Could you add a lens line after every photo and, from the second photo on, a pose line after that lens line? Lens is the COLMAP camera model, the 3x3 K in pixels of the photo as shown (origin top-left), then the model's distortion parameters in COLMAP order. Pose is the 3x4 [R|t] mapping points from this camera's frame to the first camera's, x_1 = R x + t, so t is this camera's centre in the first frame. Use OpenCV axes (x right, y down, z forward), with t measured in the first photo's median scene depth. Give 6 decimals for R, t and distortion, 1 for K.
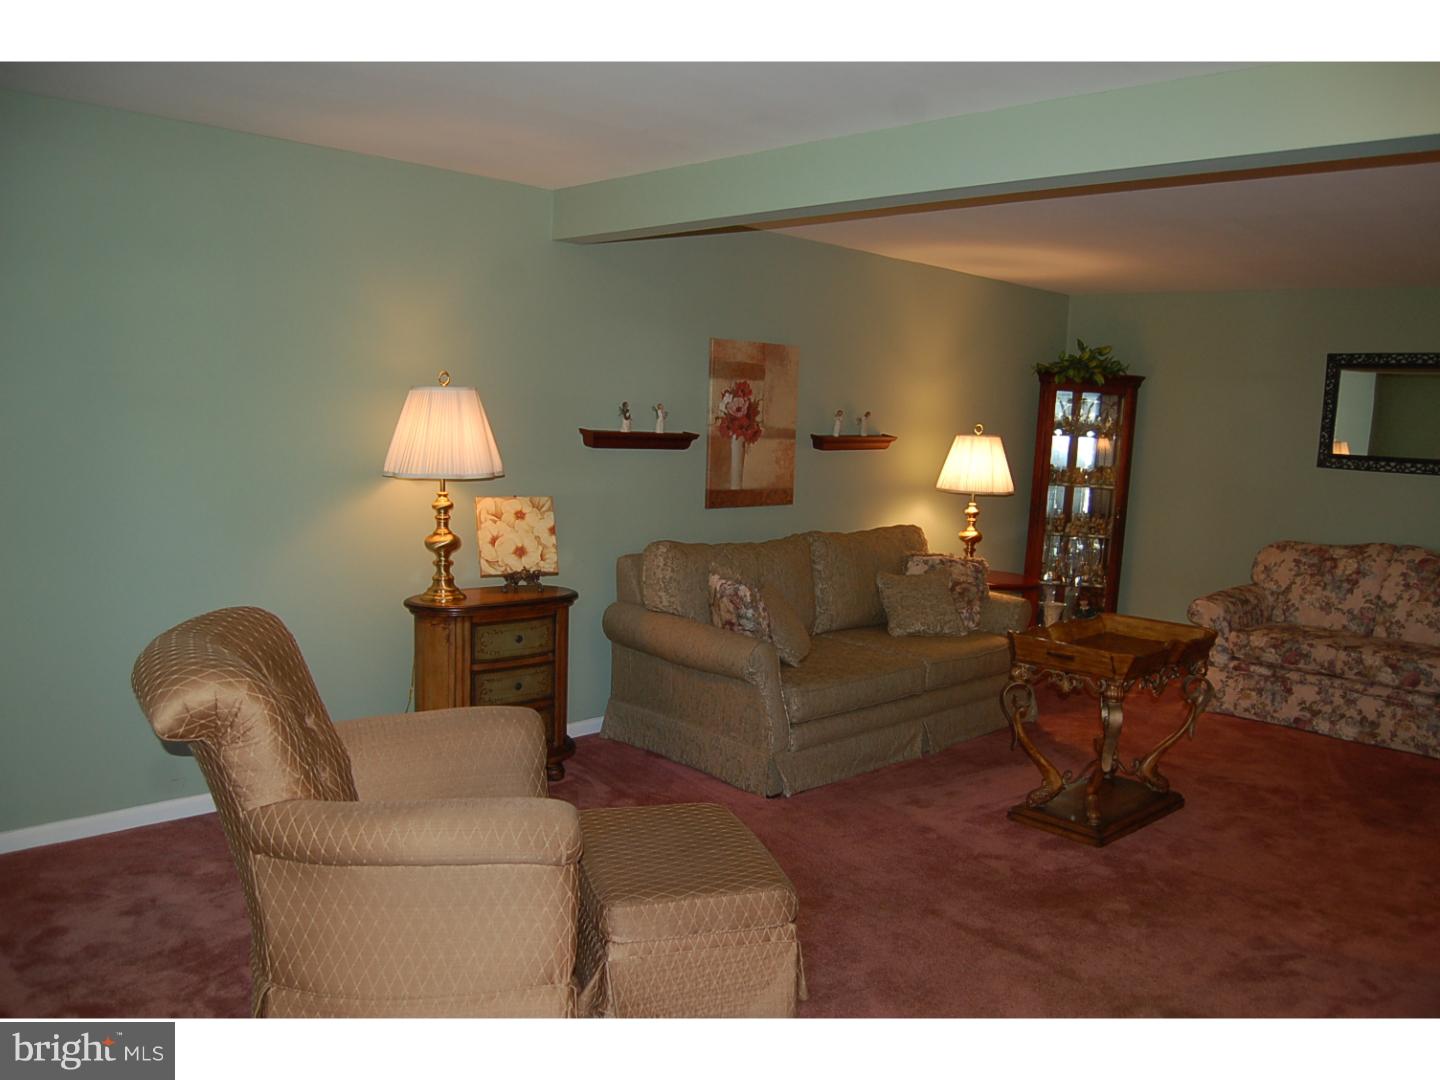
lens RADIAL K [[1124.7, 0, 720.0], [0, 1124.7, 540.0], [0, 0, 1]] dist [-0.076816, 0.011653]
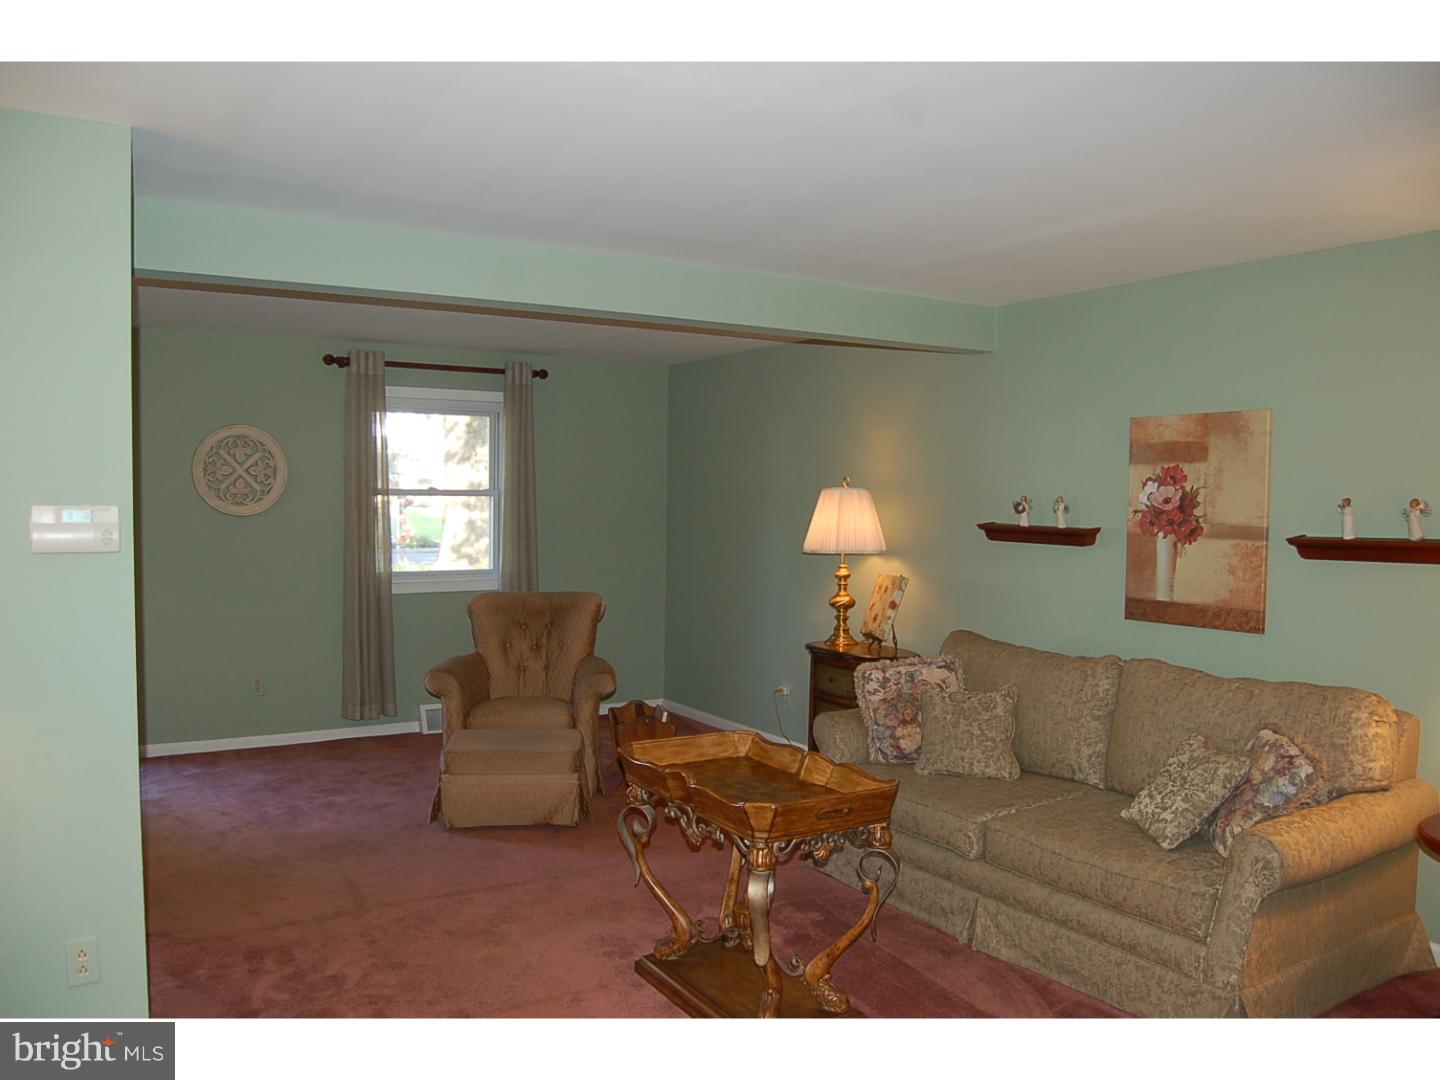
lens RADIAL K [[1124.7, 0, 720.0], [0, 1124.7, 540.0], [0, 0, 1]] dist [-0.076816, 0.011653]
pose [[-0.217367, -0.003546, -0.976084, 0.857292], [-0.131992, 0.990915, 0.025794, -0.066956], [0.967125, 0.134442, -0.215860, 0.866891]]
